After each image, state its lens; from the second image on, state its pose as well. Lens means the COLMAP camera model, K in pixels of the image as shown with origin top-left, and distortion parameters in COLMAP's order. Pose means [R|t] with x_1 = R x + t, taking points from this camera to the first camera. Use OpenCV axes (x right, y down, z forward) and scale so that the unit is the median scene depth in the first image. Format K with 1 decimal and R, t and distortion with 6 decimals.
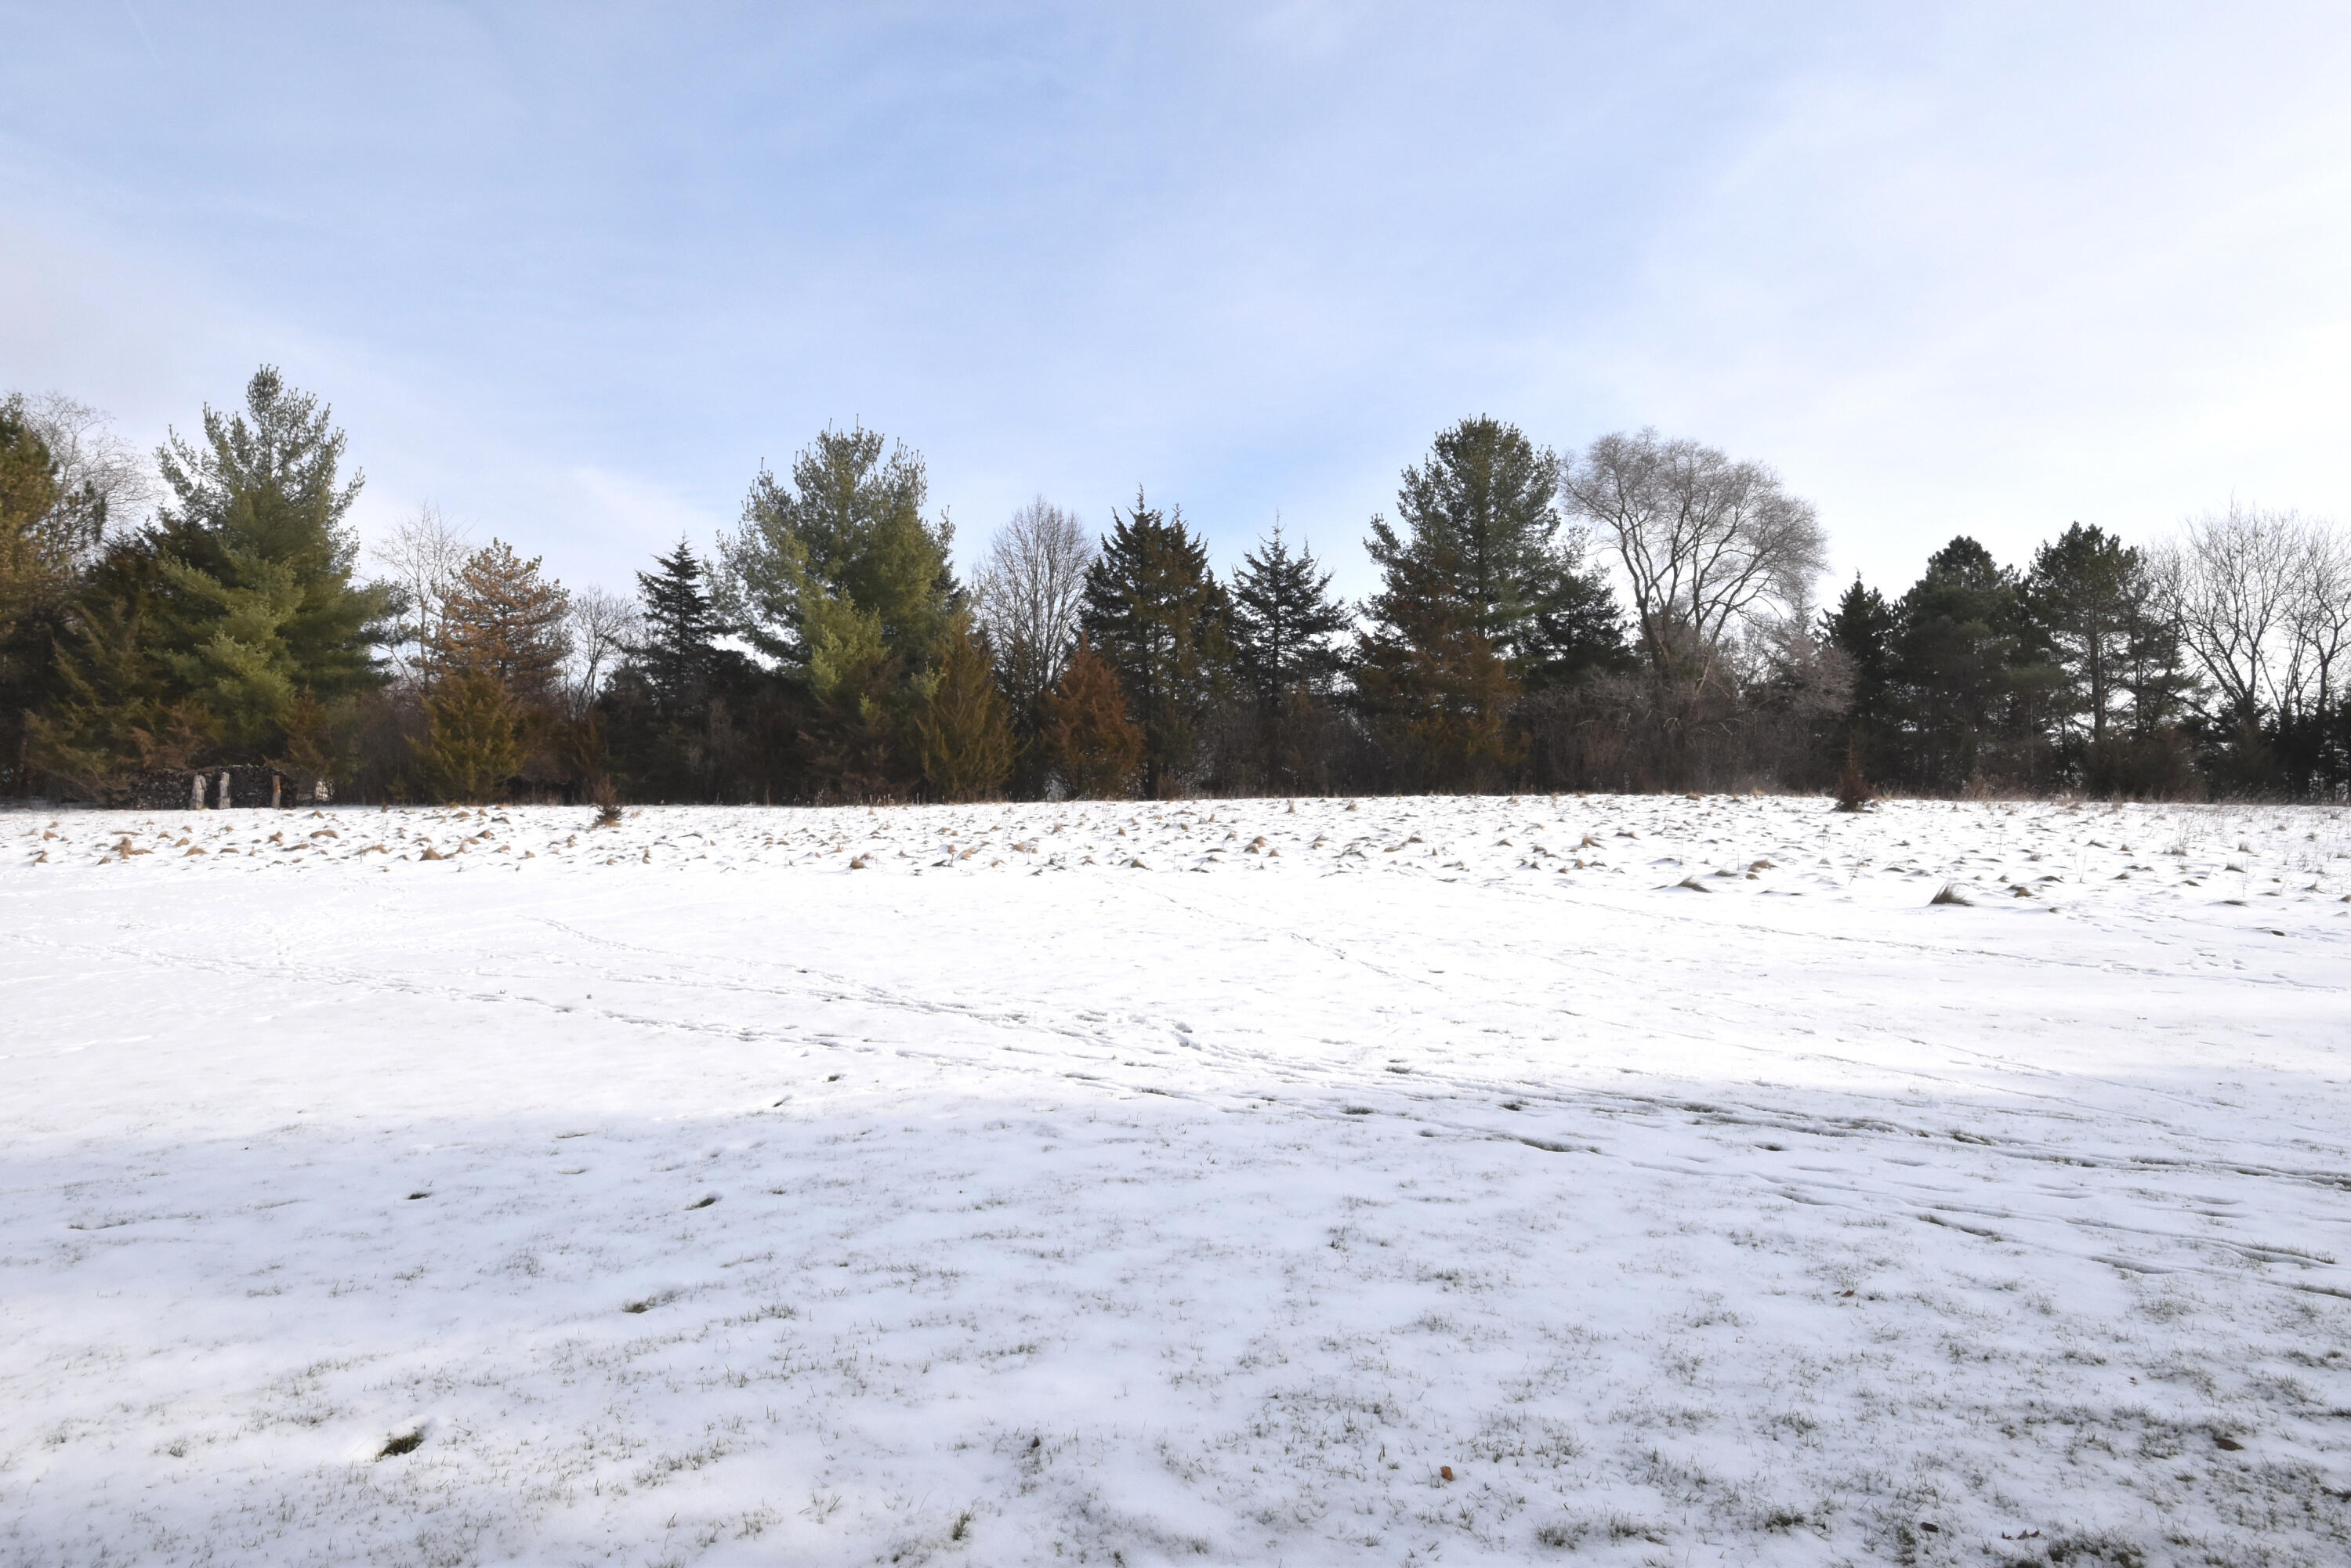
lens RADIAL K [[1411.7, 0, 1187.1], [0, 1411.7, 782.5], [0, 0, 1]] dist [-0.000901, -0.006036]
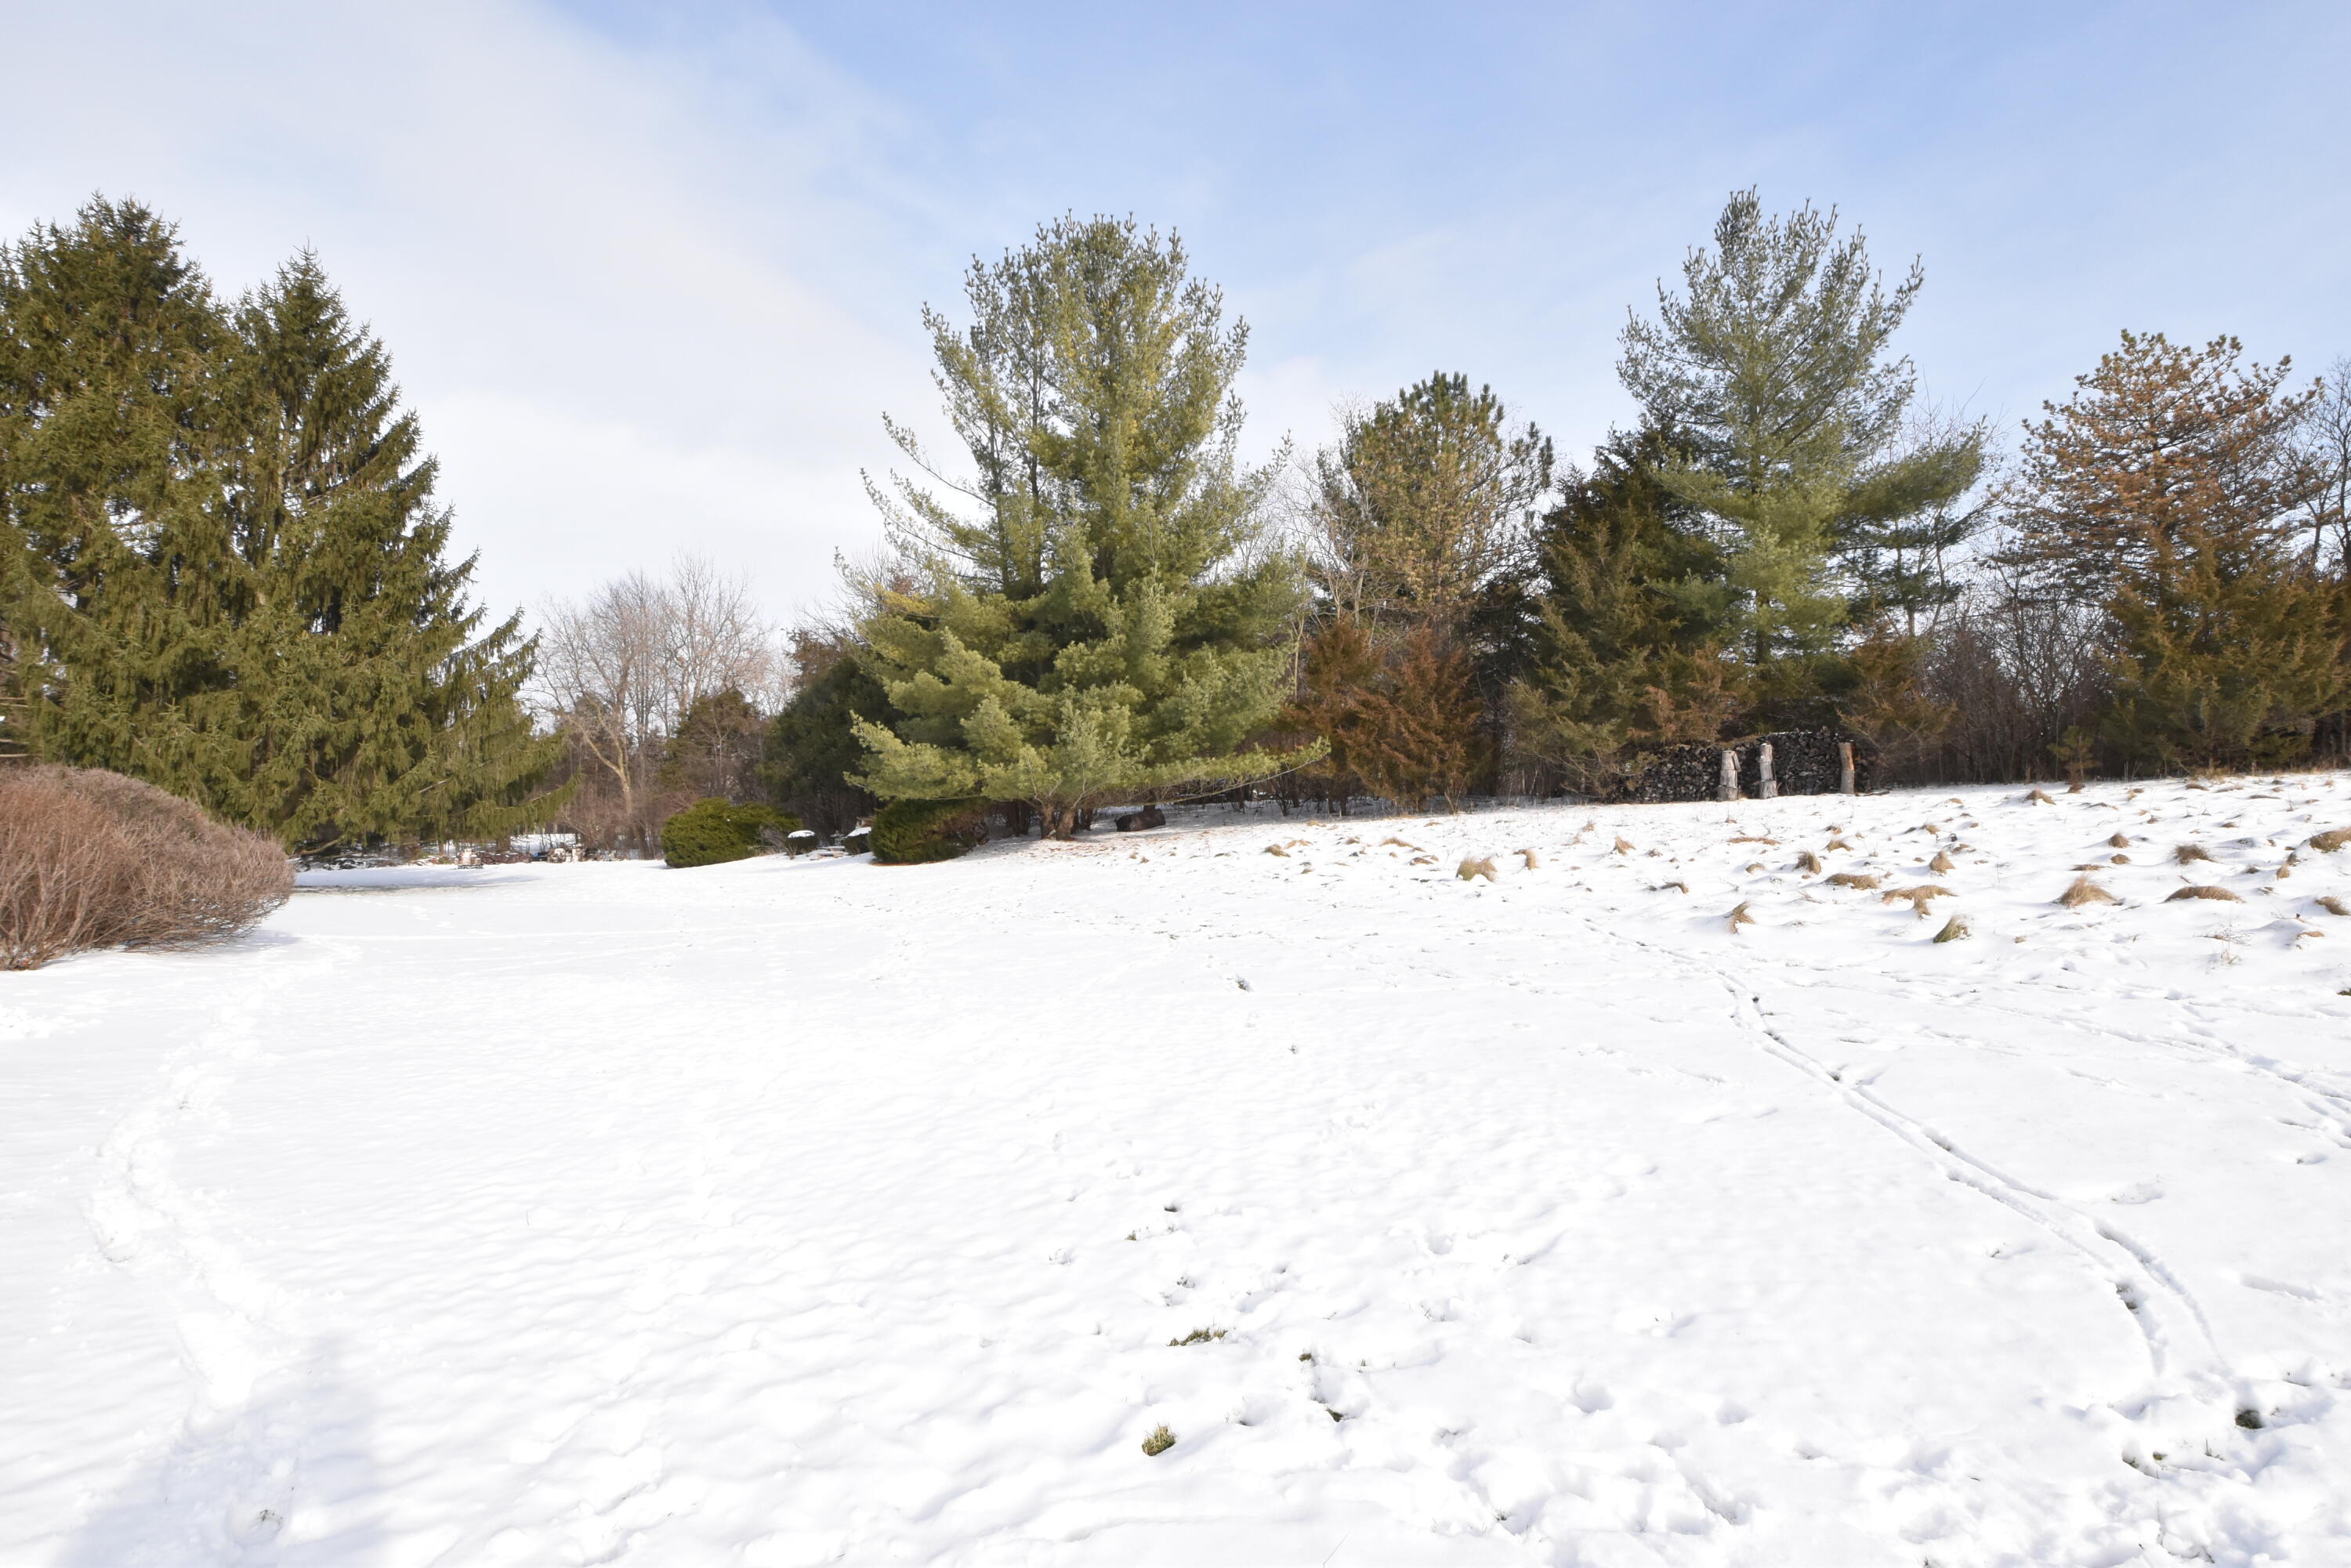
lens RADIAL K [[1049.9, 0, 1169.3], [0, 1049.9, 777.9], [0, 0, 1]] dist [-0.010507, -0.001956]
pose [[0.617582, -0.052370, -0.784761, -0.463484], [0.048990, 0.998405, -0.028074, 0.009275], [0.784979, -0.021108, 0.619162, 0.462586]]
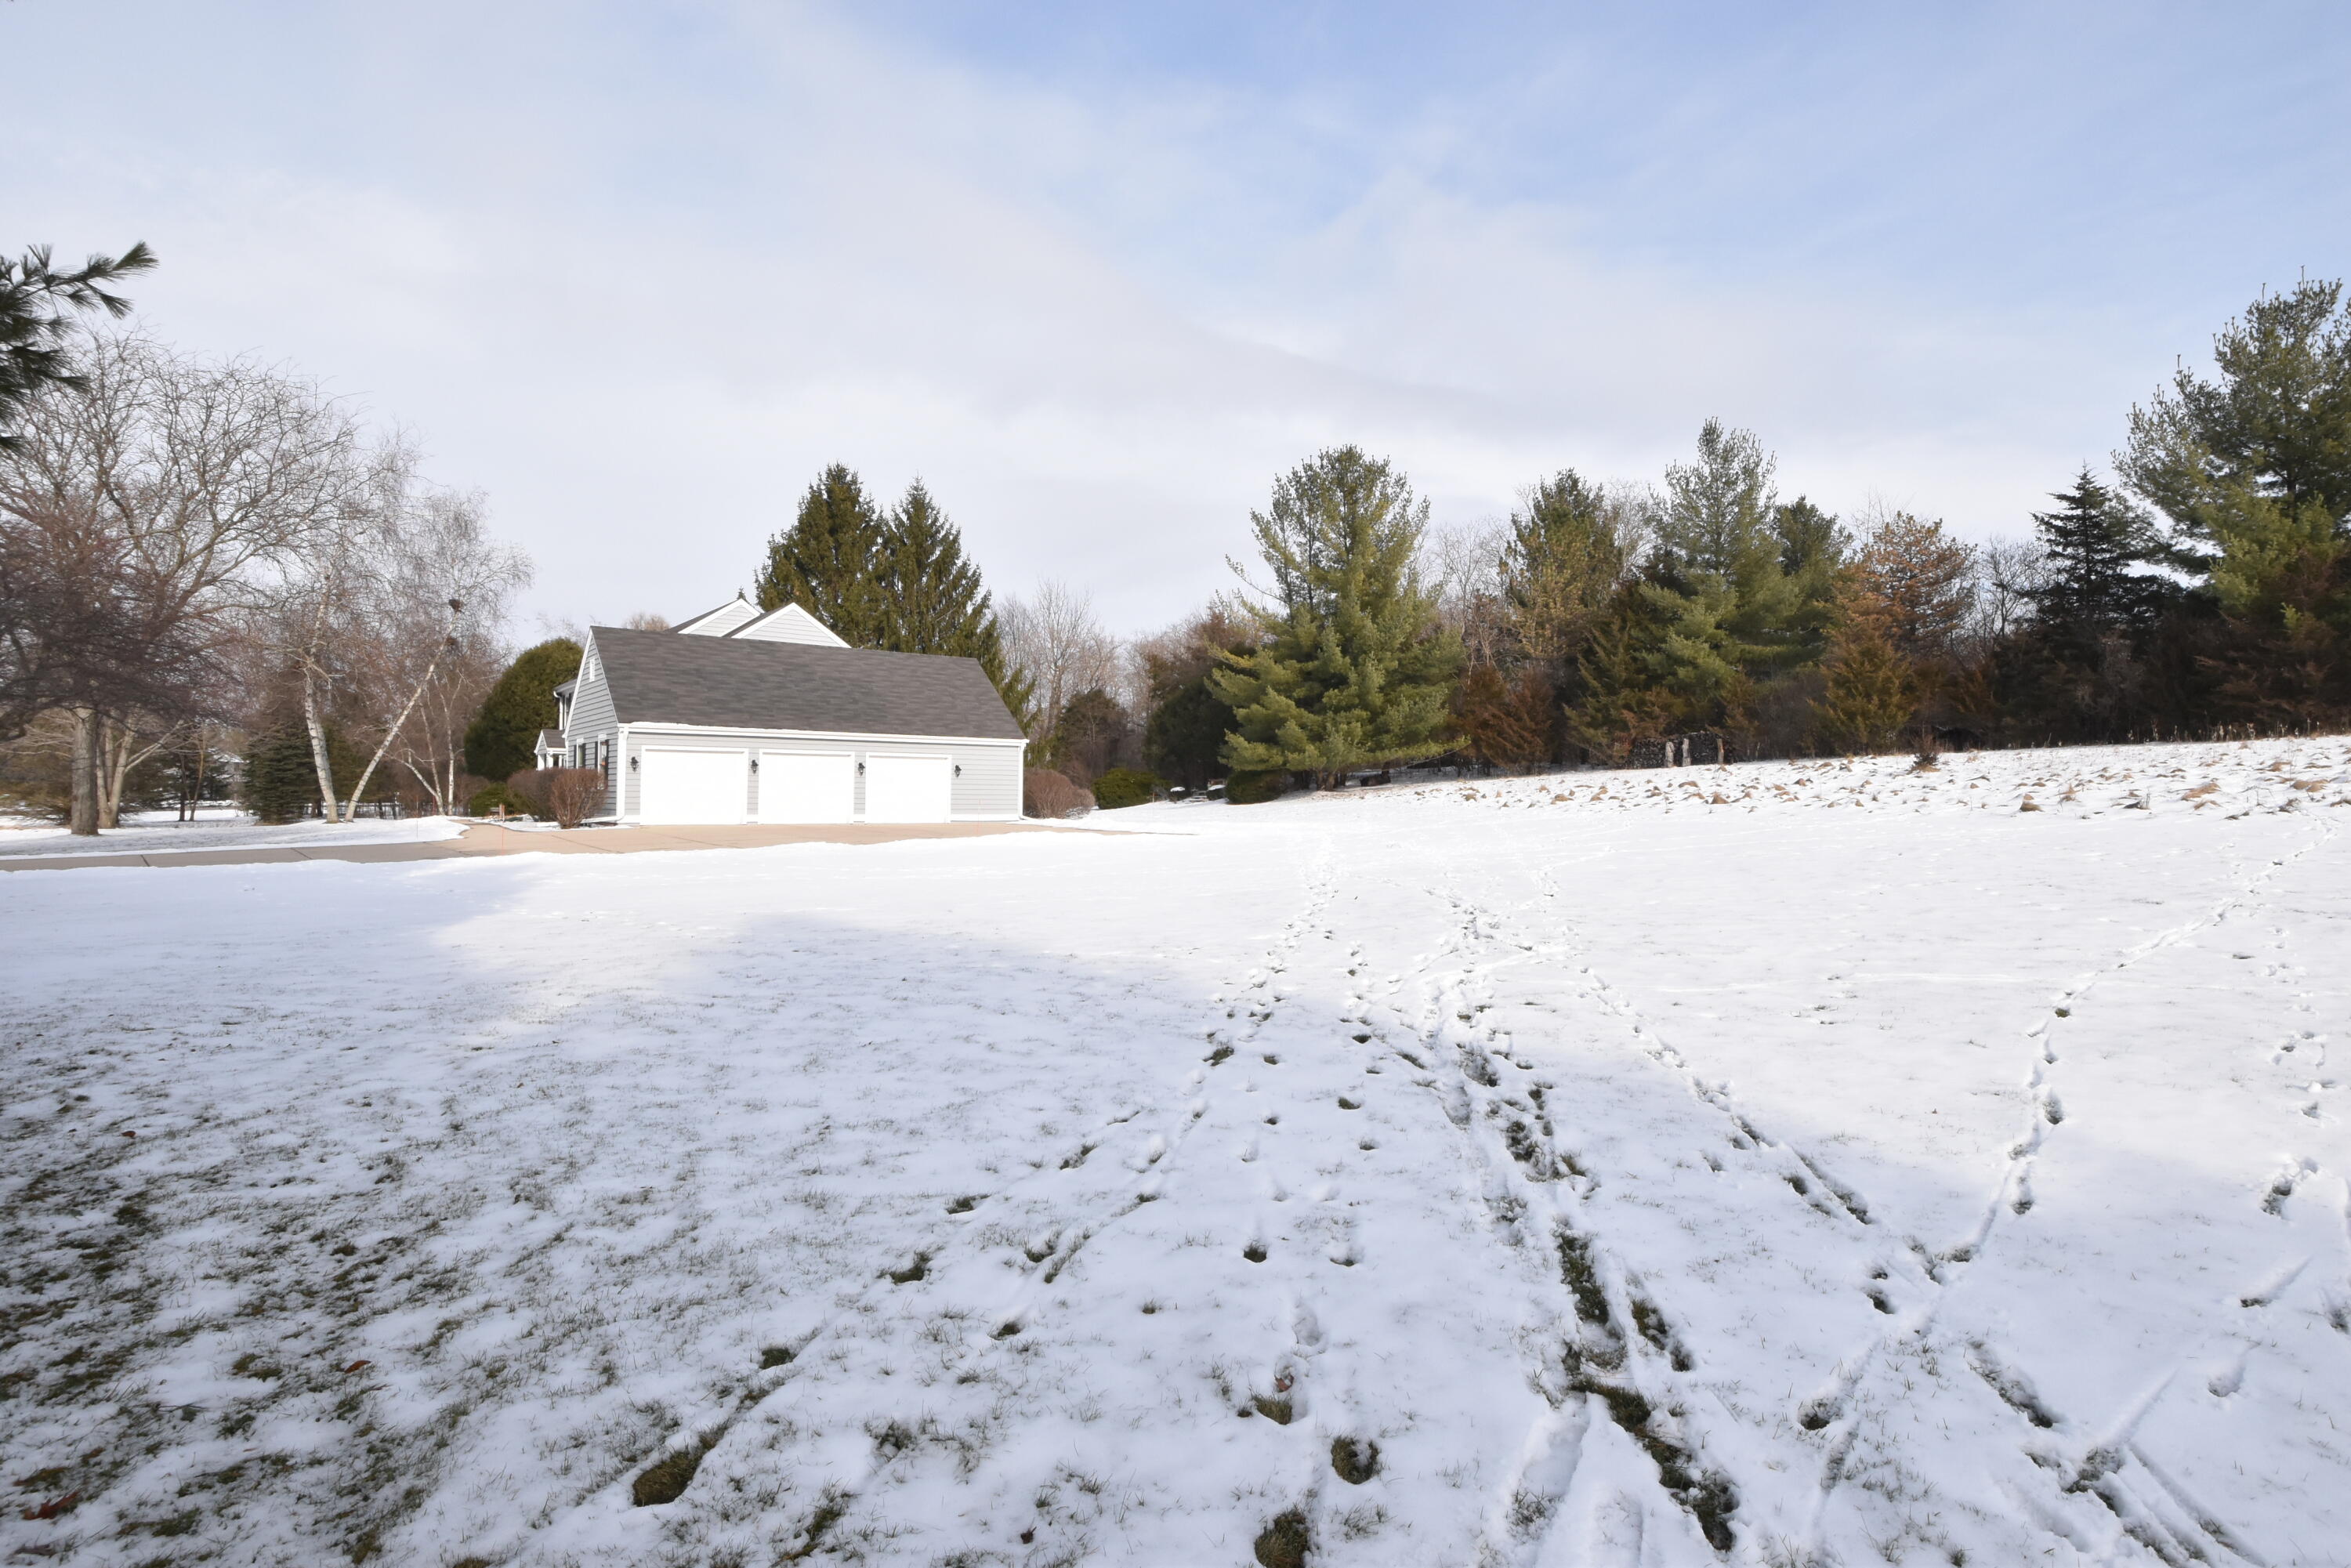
lens RADIAL K [[1196.9, 0, 1158.5], [0, 1196.9, 777.2], [0, 0, 1]] dist [-0.003537, -0.001518]
pose [[0.400959, -0.025906, -0.915730, 0.145003], [0.058604, 0.998278, -0.002581, 0.002930], [0.914220, -0.052630, 0.401786, 0.094481]]
